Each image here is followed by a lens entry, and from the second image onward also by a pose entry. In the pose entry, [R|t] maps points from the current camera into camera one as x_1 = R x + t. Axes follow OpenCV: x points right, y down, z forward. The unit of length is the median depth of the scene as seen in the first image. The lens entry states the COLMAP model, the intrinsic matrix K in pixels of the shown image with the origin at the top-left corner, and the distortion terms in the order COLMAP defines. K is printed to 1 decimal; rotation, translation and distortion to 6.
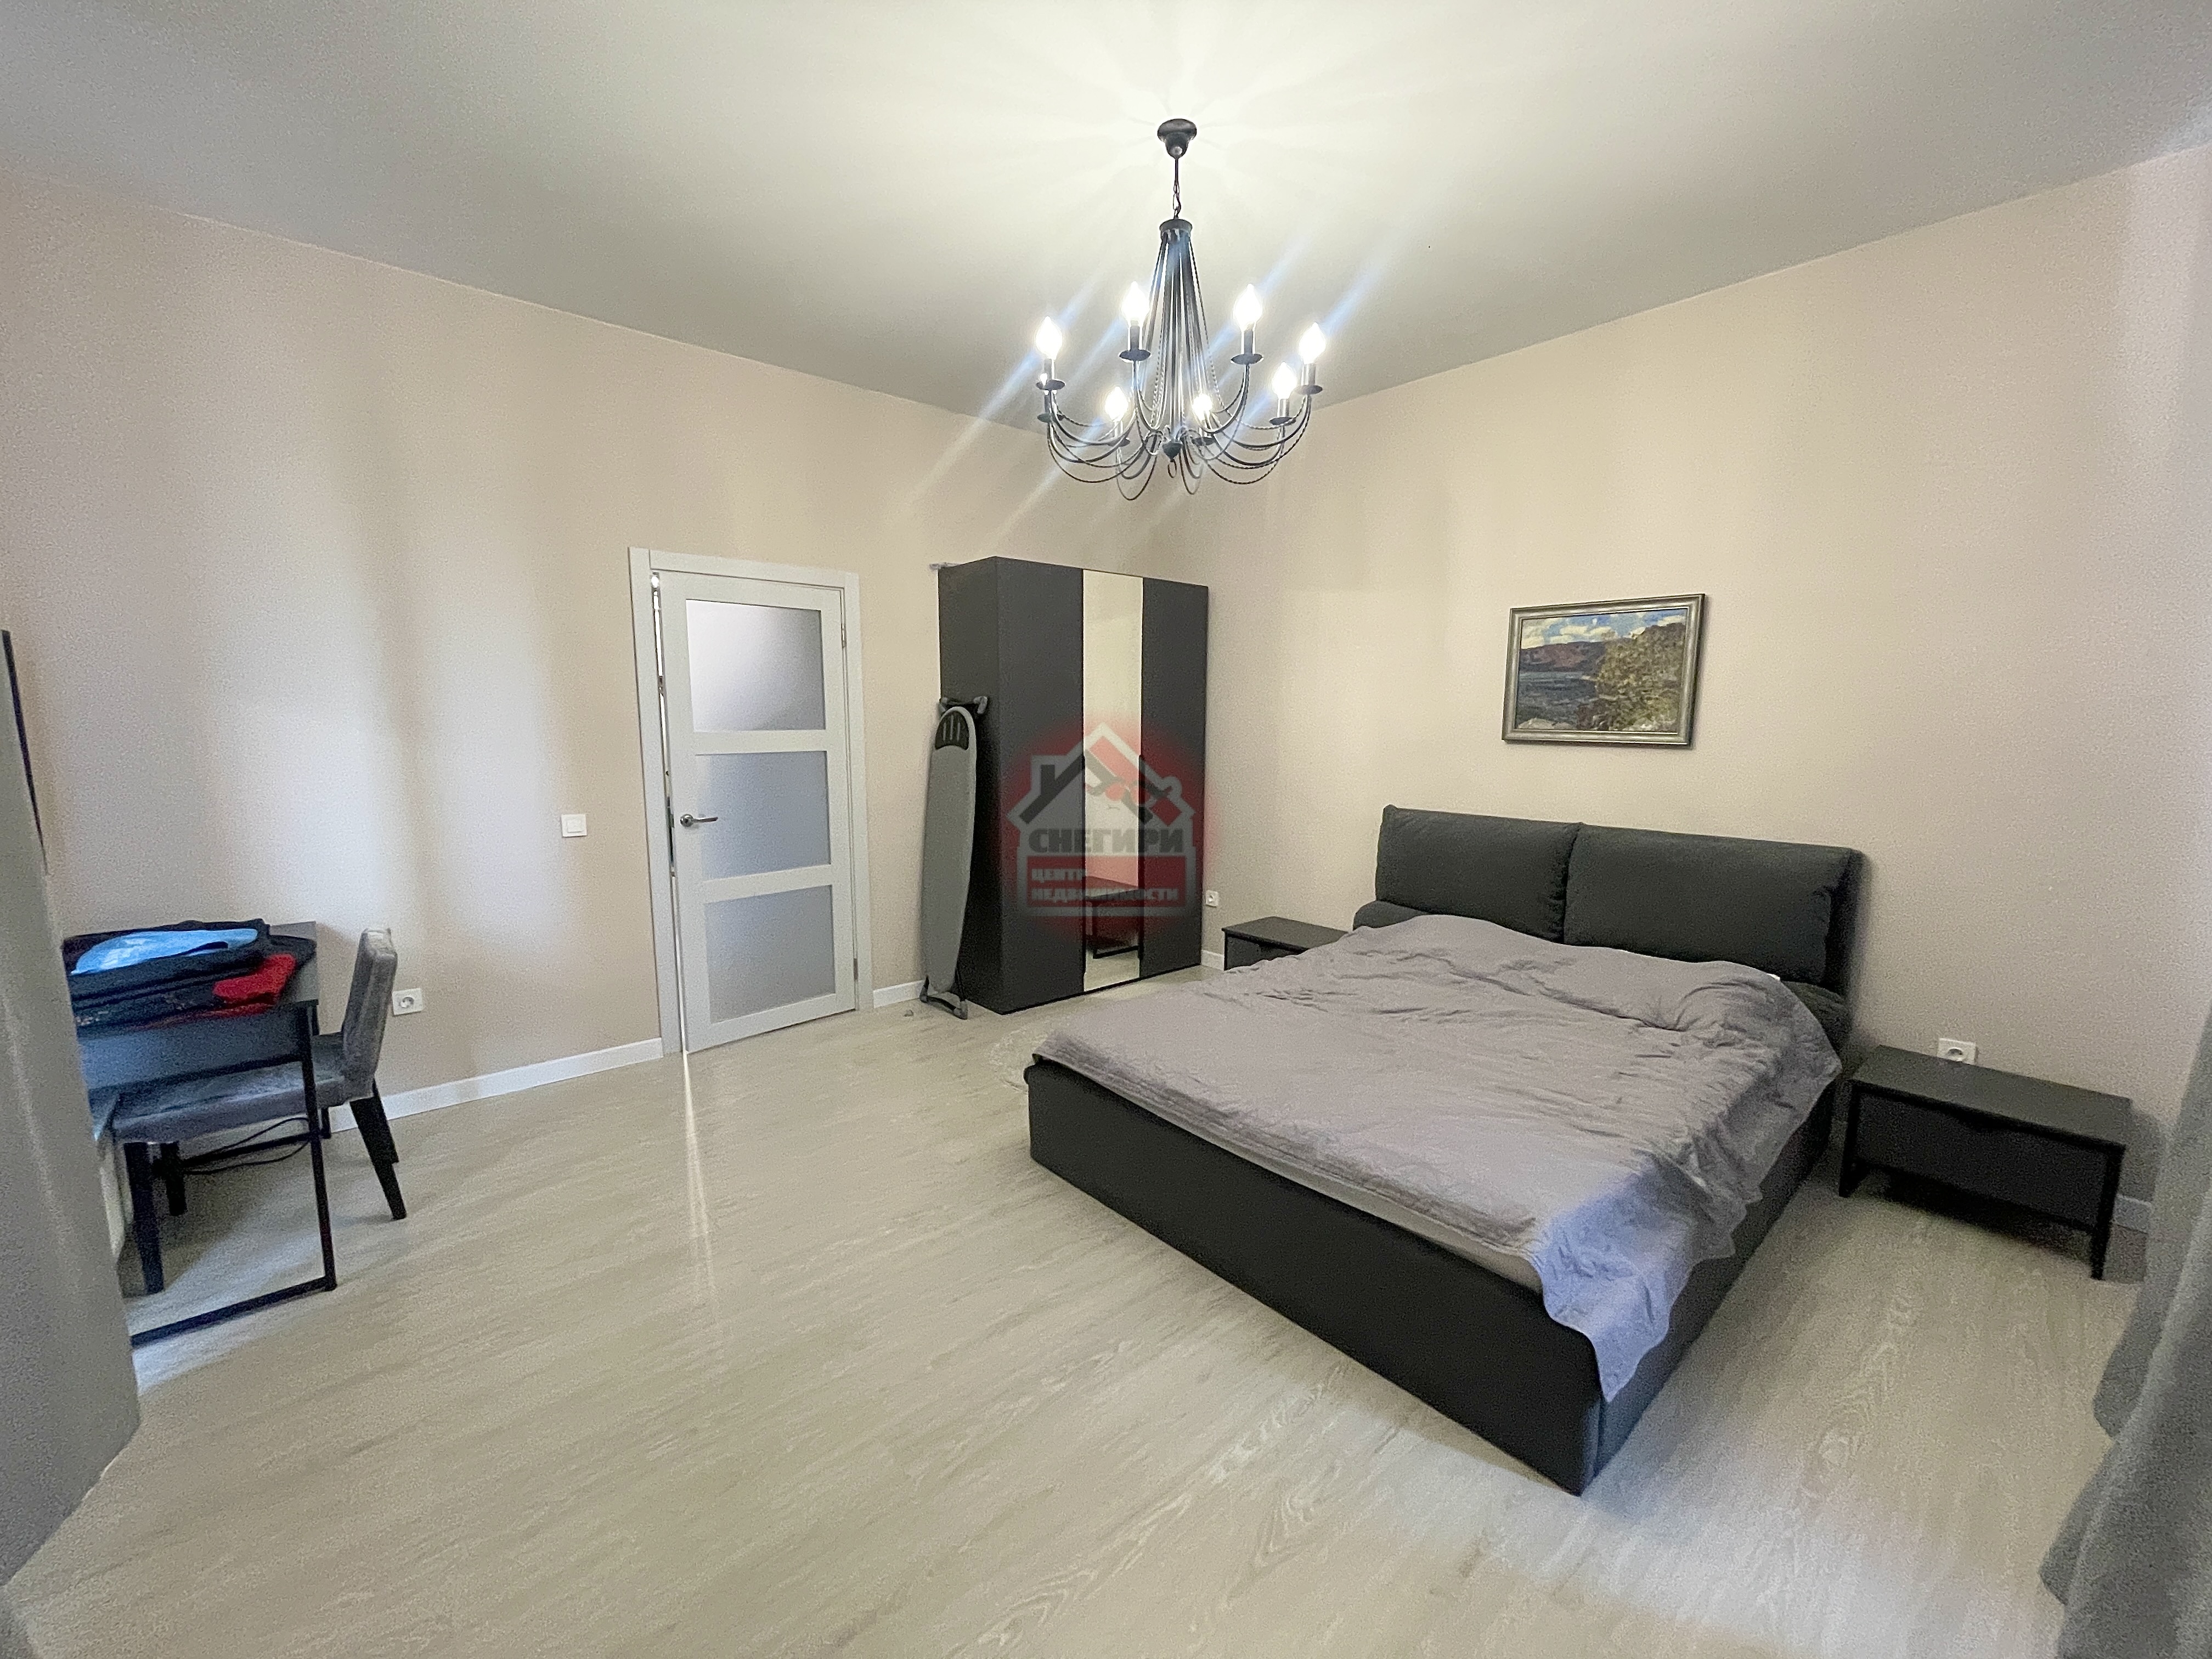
lens RADIAL K [[889.3, 0, 1098.2], [0, 889.3, 837.9], [0, 0, 1]] dist [-0.000047, 0.000148]
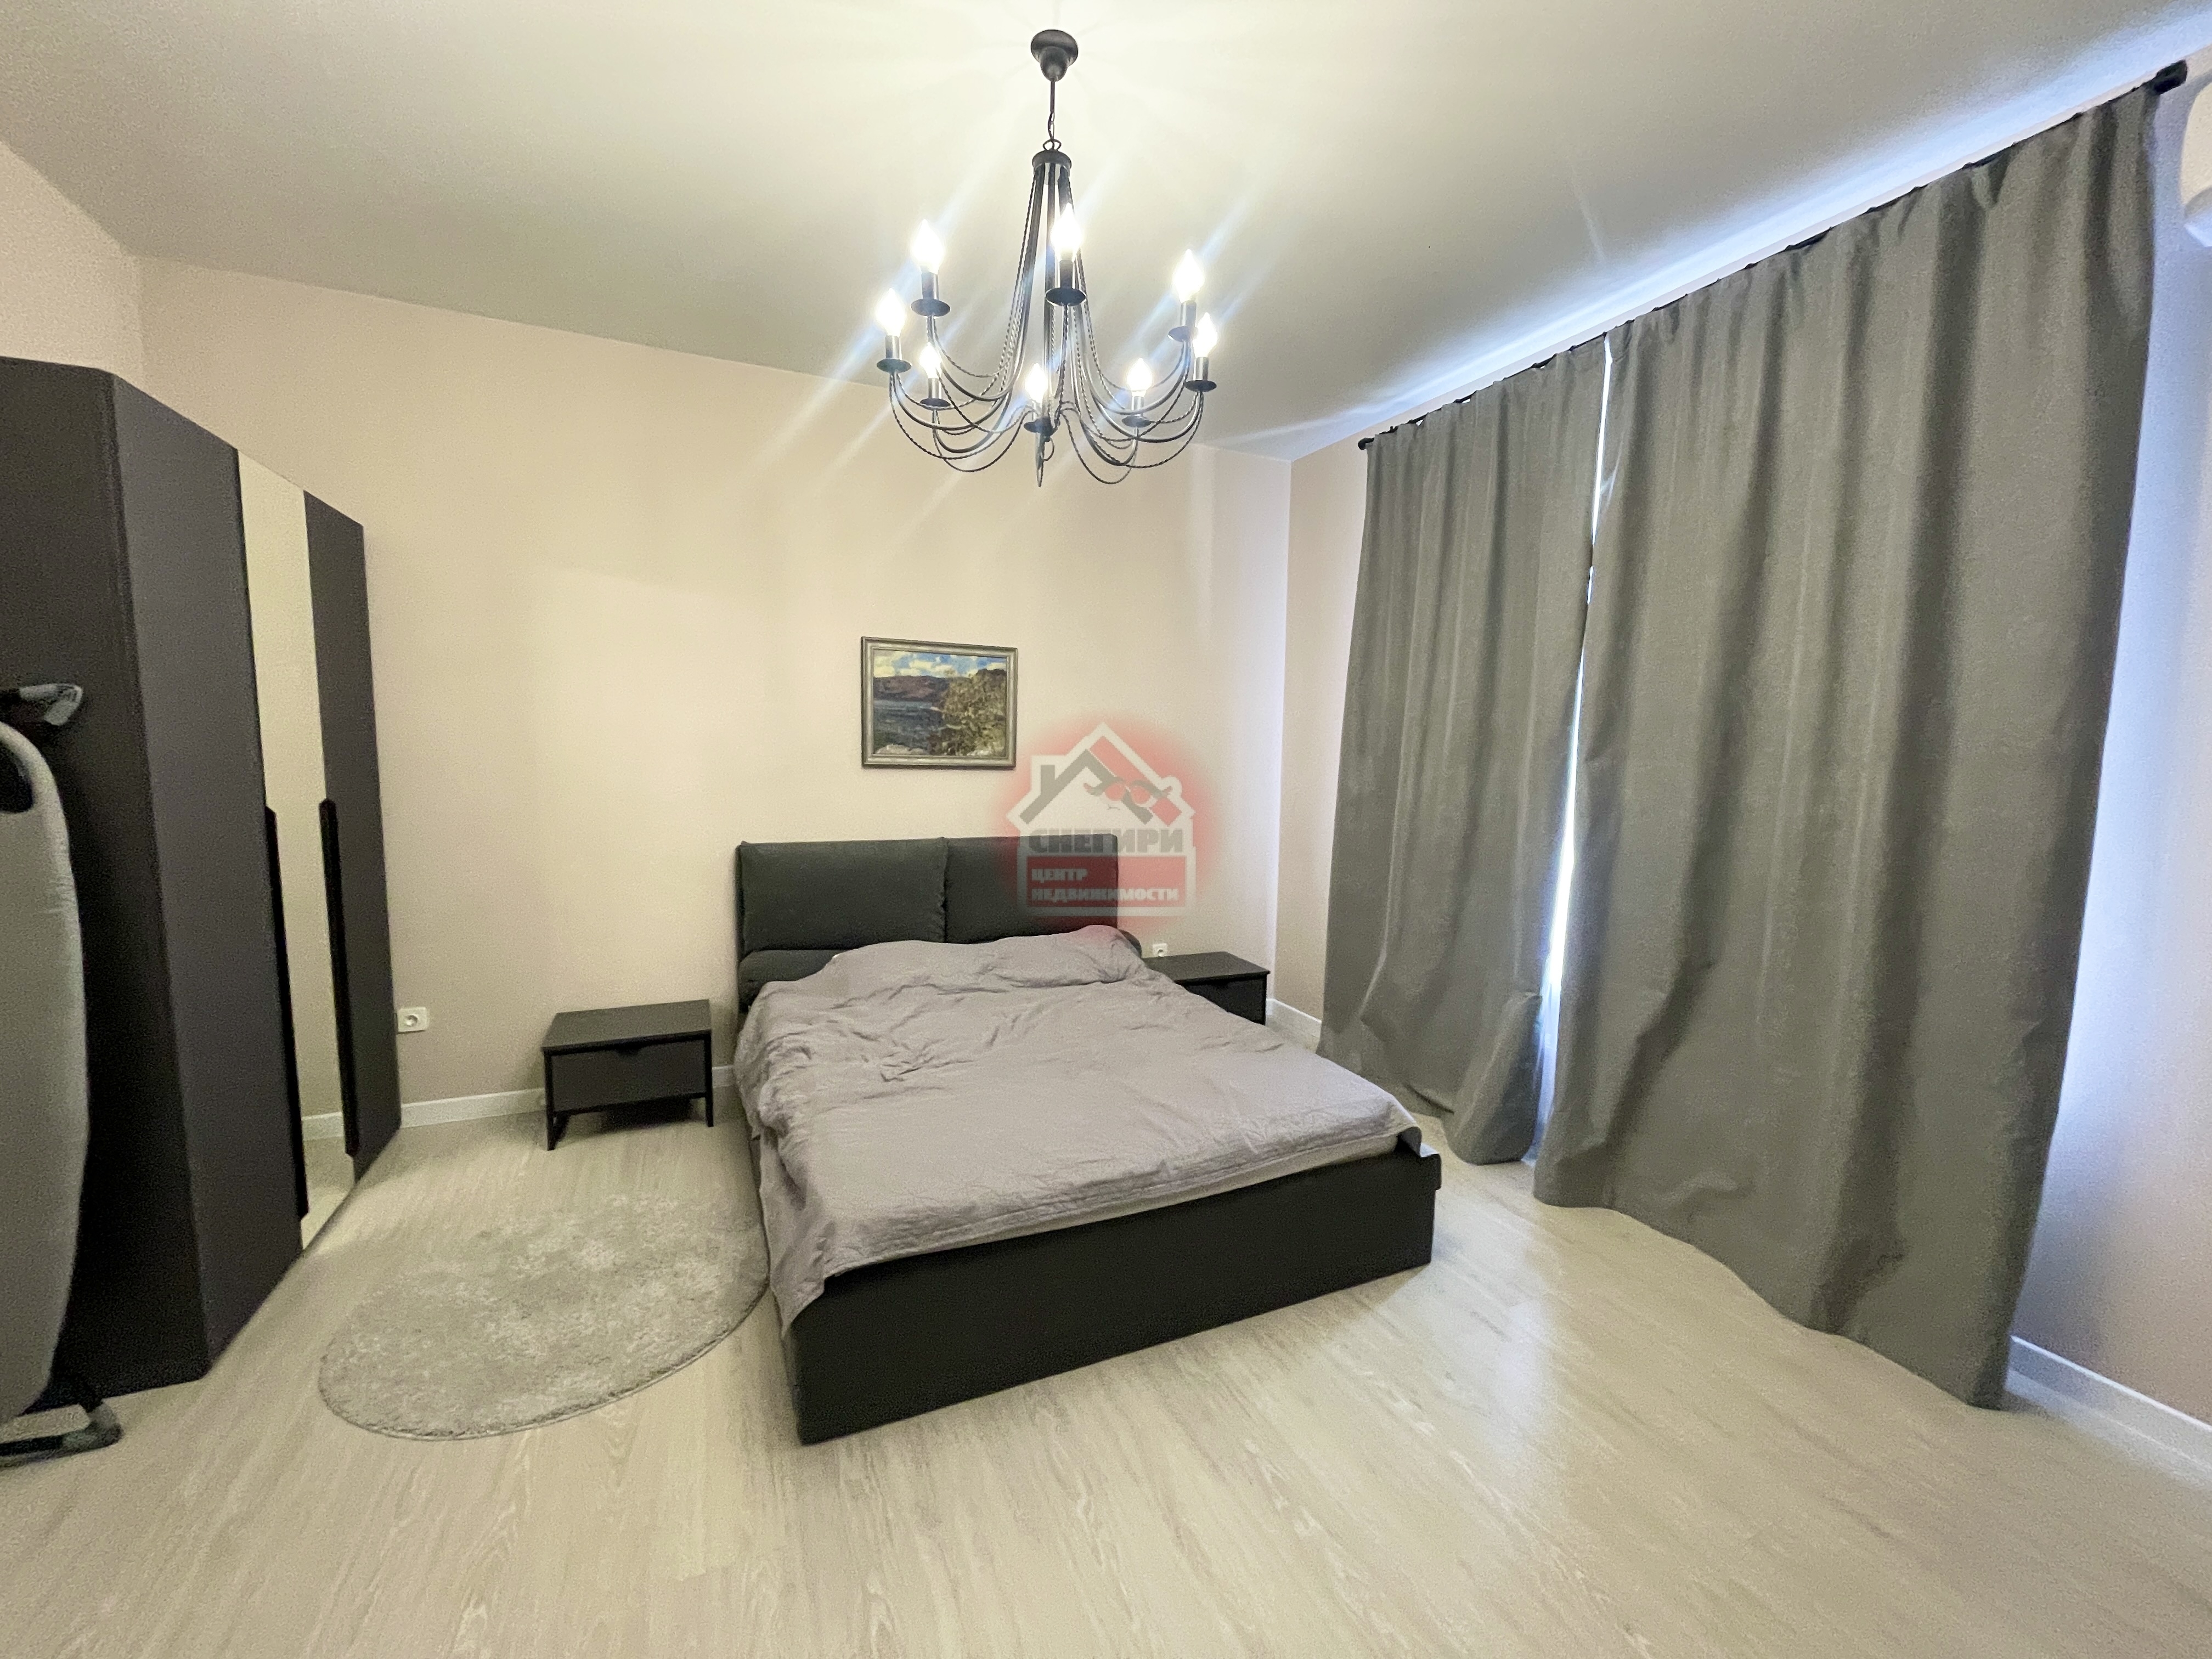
lens RADIAL K [[885.8, 0, 1100.5], [0, 885.8, 837.6], [0, 0, 1]] dist [-0.001394, -0.000222]
pose [[0.286471, -0.098193, 0.953044, -0.480019], [0.114827, 0.991083, 0.067597, -0.071159], [-0.951183, 0.090070, 0.295191, 0.492028]]
